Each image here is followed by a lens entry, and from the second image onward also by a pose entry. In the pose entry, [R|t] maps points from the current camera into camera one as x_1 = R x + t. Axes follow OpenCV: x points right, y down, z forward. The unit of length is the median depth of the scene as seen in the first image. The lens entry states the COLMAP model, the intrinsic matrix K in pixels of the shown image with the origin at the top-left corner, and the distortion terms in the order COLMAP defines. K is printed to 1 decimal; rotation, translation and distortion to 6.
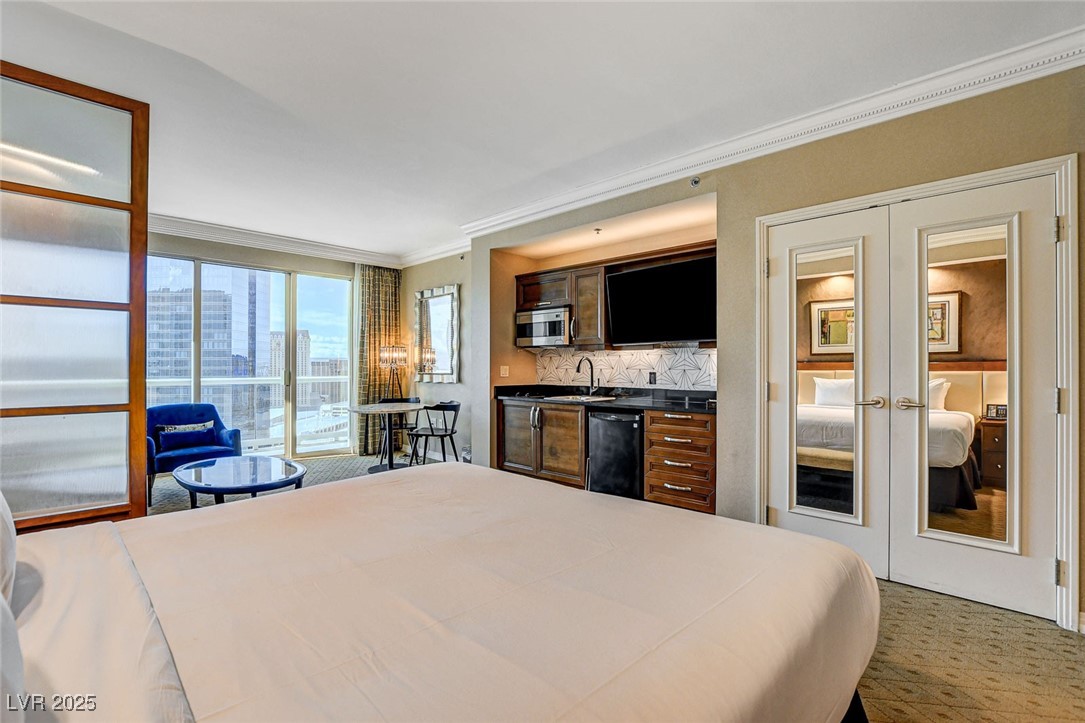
lens RADIAL K [[496.7, 0, 543.6], [0, 496.7, 367.6], [0, 0, 1]] dist [-0.016620, 0.000371]
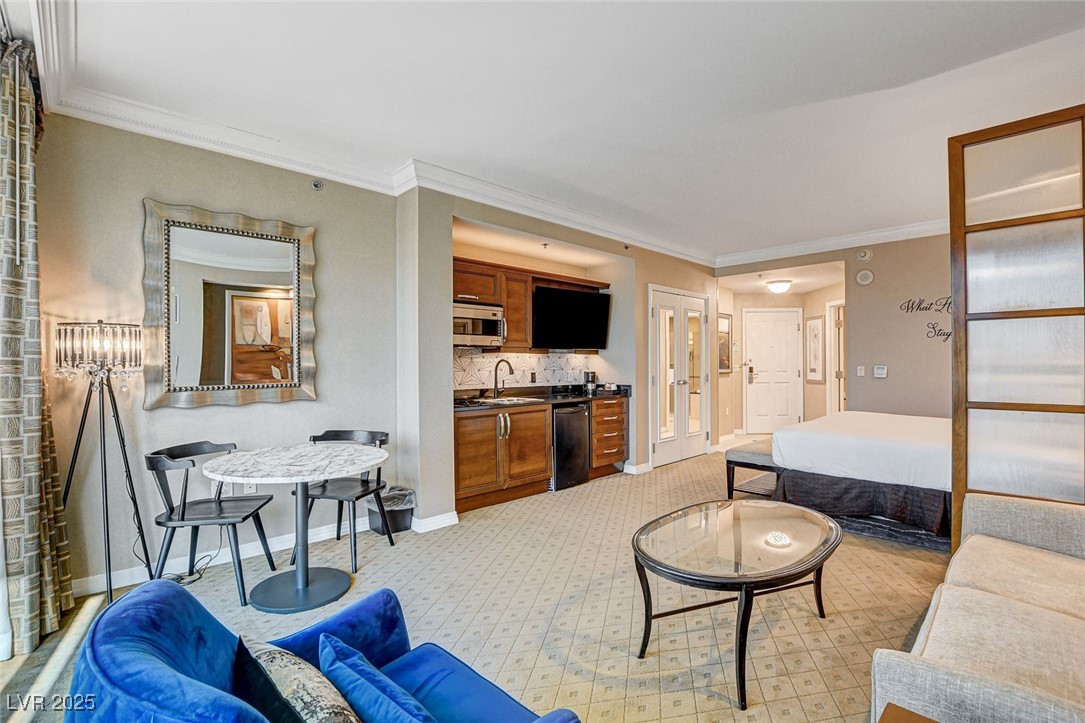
lens RADIAL K [[491.4, 0, 543.3], [0, 491.4, 364.7], [0, 0, 1]] dist [-0.033120, 0.000209]
pose [[0.026756, -0.000874, 0.999642, -0.830112], [0.008197, 0.999966, 0.000655, -0.008903], [-0.999608, 0.008177, 0.026763, 0.822805]]
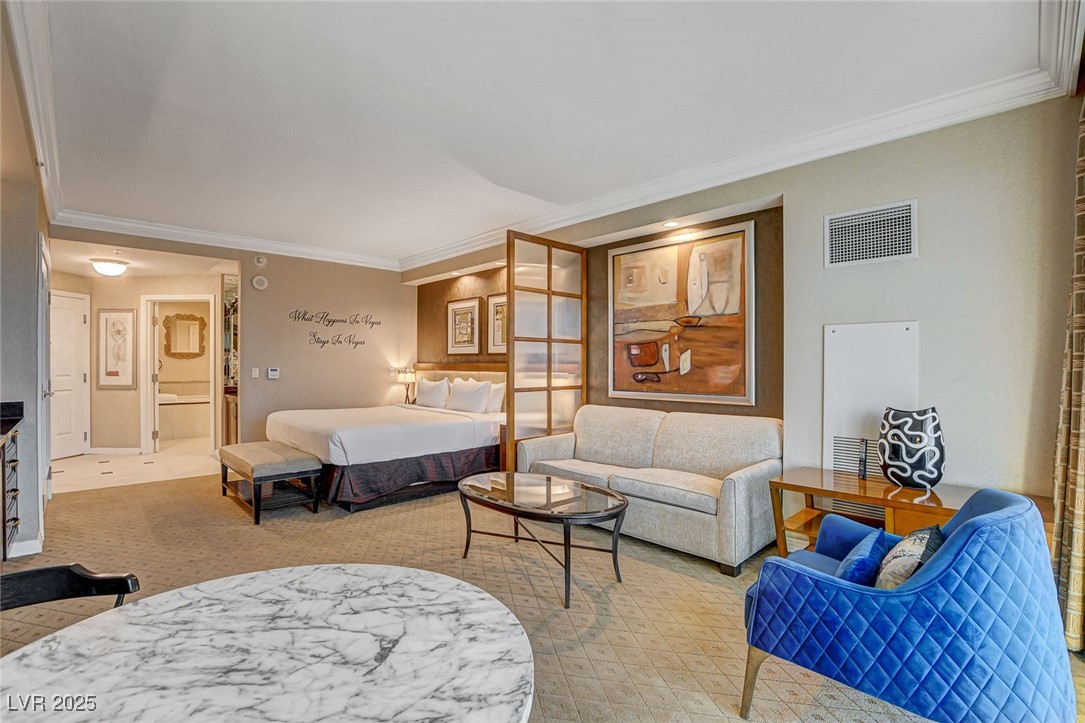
lens RADIAL K [[491.4, 0, 543.3], [0, 491.4, 364.7], [0, 0, 1]] dist [-0.033120, 0.000209]
pose [[-0.999628, -0.000608, 0.027267, -0.429341], [-0.000478, 0.999989, 0.004768, -0.012436], [-0.027270, 0.004753, -0.999617, 1.232372]]
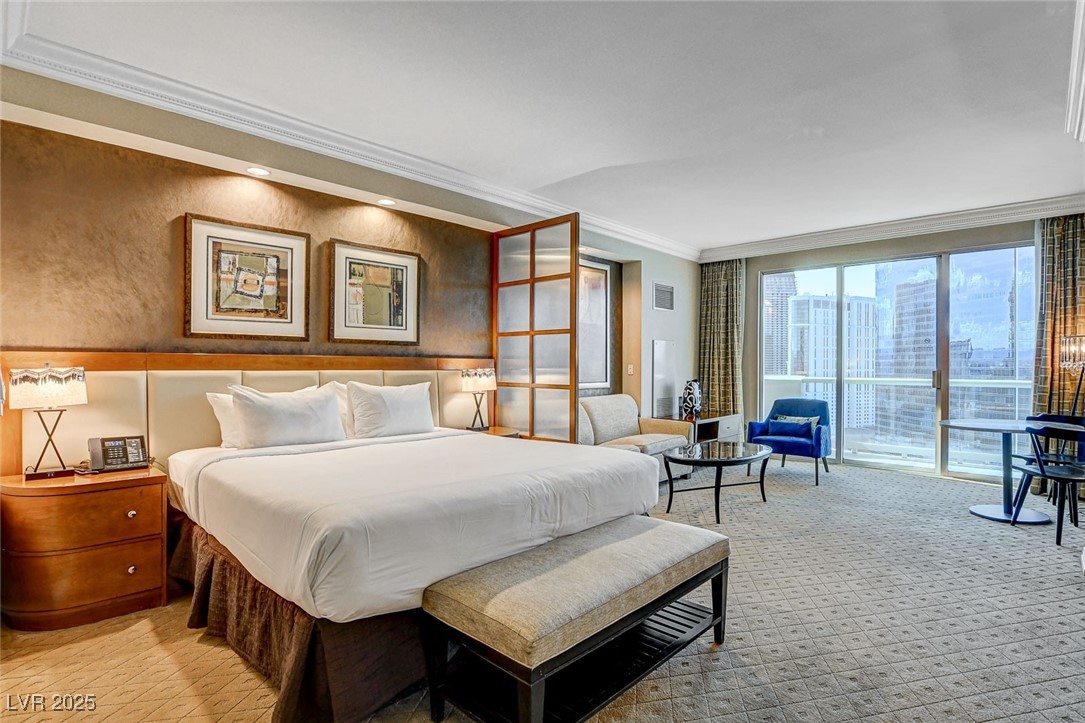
lens RADIAL K [[541.0, 0, 540.1], [0, 541.0, 365.9], [0, 0, 1]] dist [-0.028508, 0.000324]
pose [[0.005387, 0.002572, -0.999982, 0.463495], [-0.007060, 0.999972, 0.002534, -0.000121], [0.999961, 0.007047, 0.005405, 0.370867]]
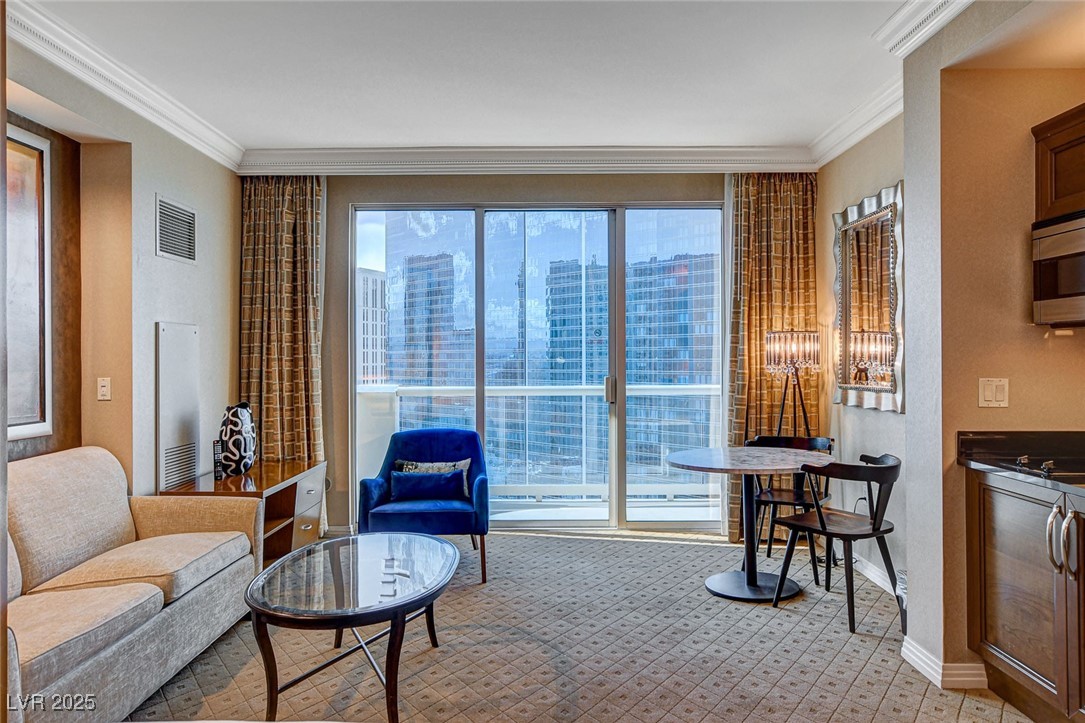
lens RADIAL K [[784.7, 0, 545.6], [0, 784.7, 356.3], [0, 0, 1]] dist [-0.000200, 0.004335]
pose [[0.696479, -0.004361, -0.717564, 0.108790], [0.002175, 0.999990, -0.003966, -0.017906], [0.717574, 0.001202, 0.696481, 0.354893]]
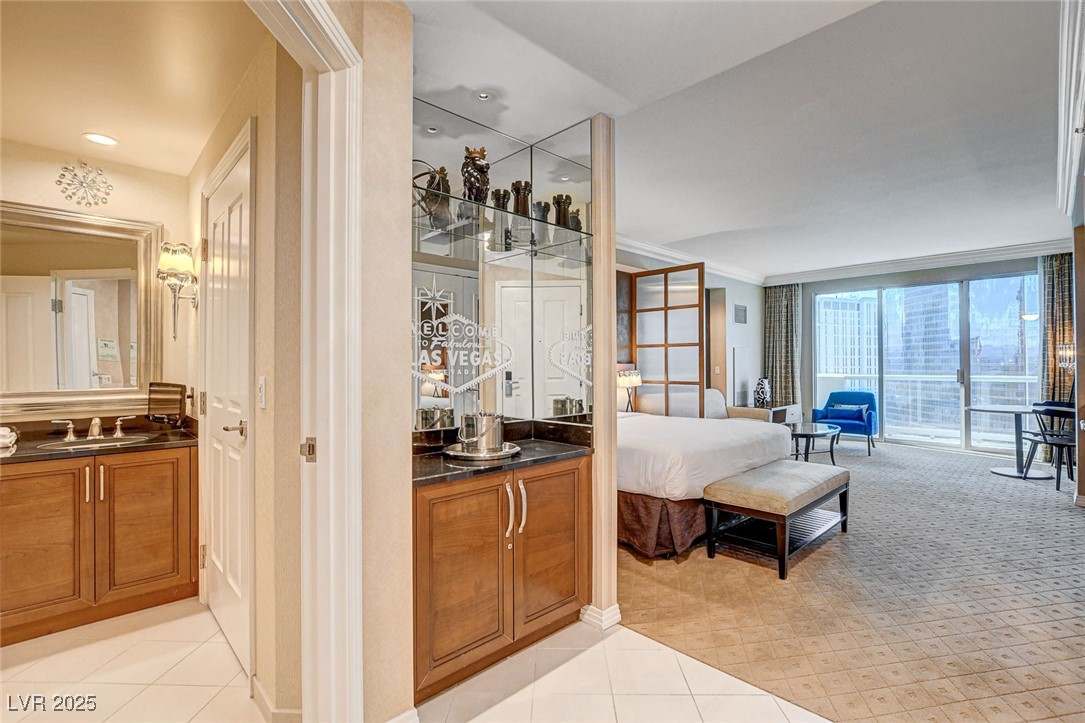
lens RADIAL K [[497.4, 0, 542.5], [0, 497.4, 361.5], [0, 0, 1]] dist [-0.015834, -0.000068]
pose [[-0.040396, -0.005319, -0.999170, 0.737639], [0.001098, 0.999985, -0.005367, -0.008374], [0.999183, -0.001314, -0.040390, 0.124698]]
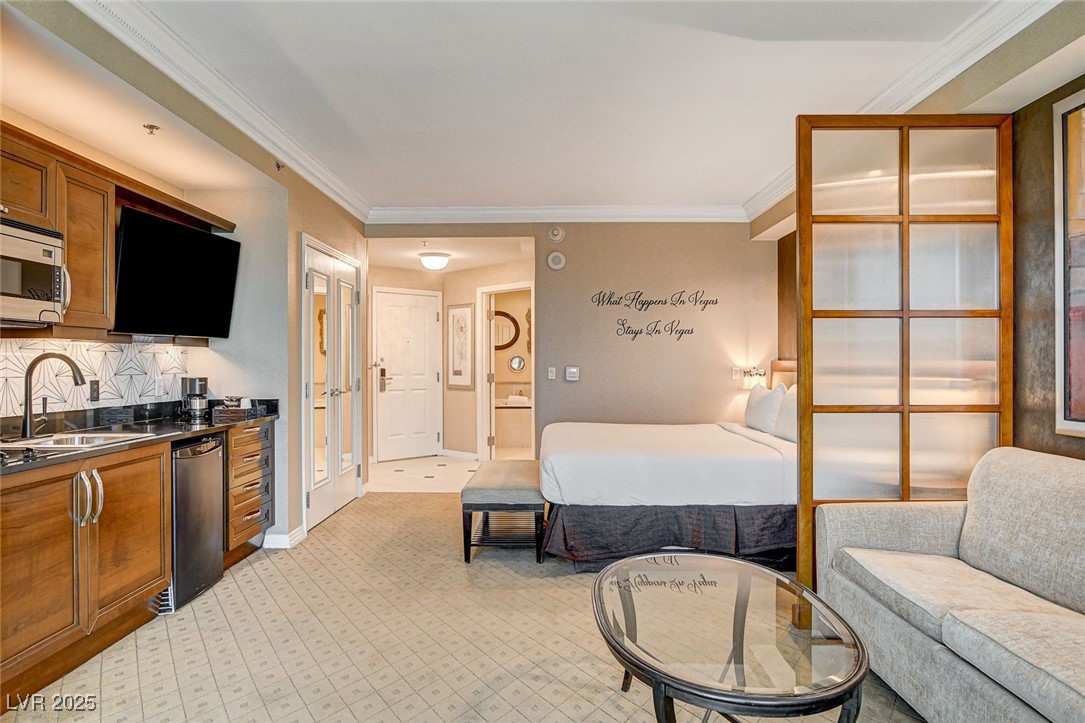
lens RADIAL K [[674.1, 0, 544.1], [0, 674.1, 363.9], [0, 0, 1]] dist [-0.016986, 0.000532]
pose [[-0.691491, 0.000329, 0.722385, -0.625751], [0.003986, 0.999986, 0.003359, -0.009602], [-0.722374, 0.005202, -0.691483, 1.012500]]
